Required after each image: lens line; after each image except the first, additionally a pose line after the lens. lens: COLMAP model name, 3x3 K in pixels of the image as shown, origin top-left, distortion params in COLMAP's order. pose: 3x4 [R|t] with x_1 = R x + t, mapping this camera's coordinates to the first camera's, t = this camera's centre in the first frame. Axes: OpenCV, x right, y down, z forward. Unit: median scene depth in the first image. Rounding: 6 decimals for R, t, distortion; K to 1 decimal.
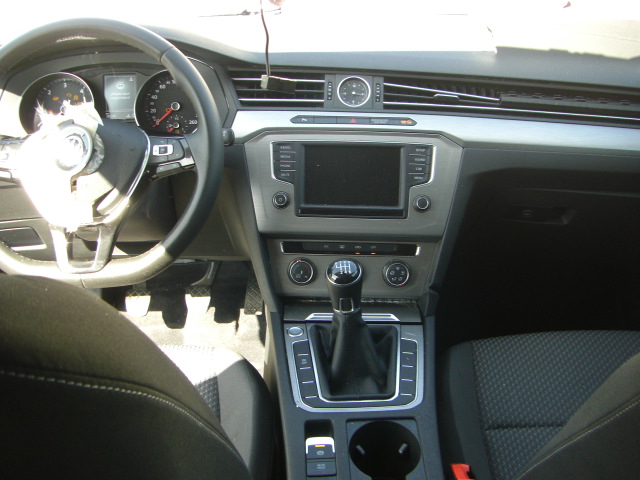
lens RADIAL K [[735.3, 0, 320.0], [0, 735.3, 240.0], [0, 0, 1]] dist [-0.156573, 0.051041]
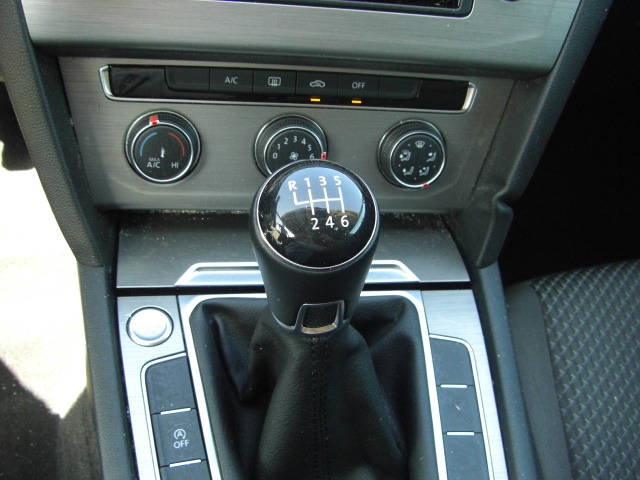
lens RADIAL K [[735.3, 0, 320.0], [0, 735.3, 240.0], [0, 0, 1]] dist [-0.156573, 0.051041]
pose [[0.979831, -0.019415, 0.198883, -0.021586], [-0.047290, 0.944469, 0.325181, -0.036082], [-0.194152, -0.328028, 0.924501, 0.655089]]
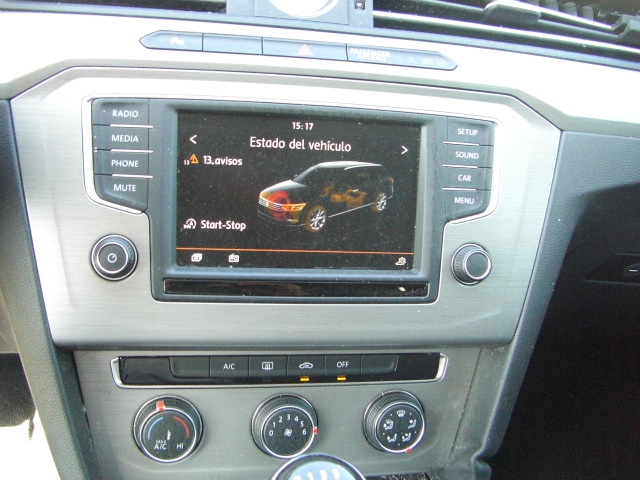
lens RADIAL K [[735.3, 0, 320.0], [0, 735.3, 240.0], [0, 0, 1]] dist [-0.156573, 0.051041]
pose [[0.970956, -0.001704, 0.239252, -0.039314], [-0.003925, 0.999727, 0.023049, -0.071418], [-0.239226, -0.023319, 0.970684, 0.620120]]
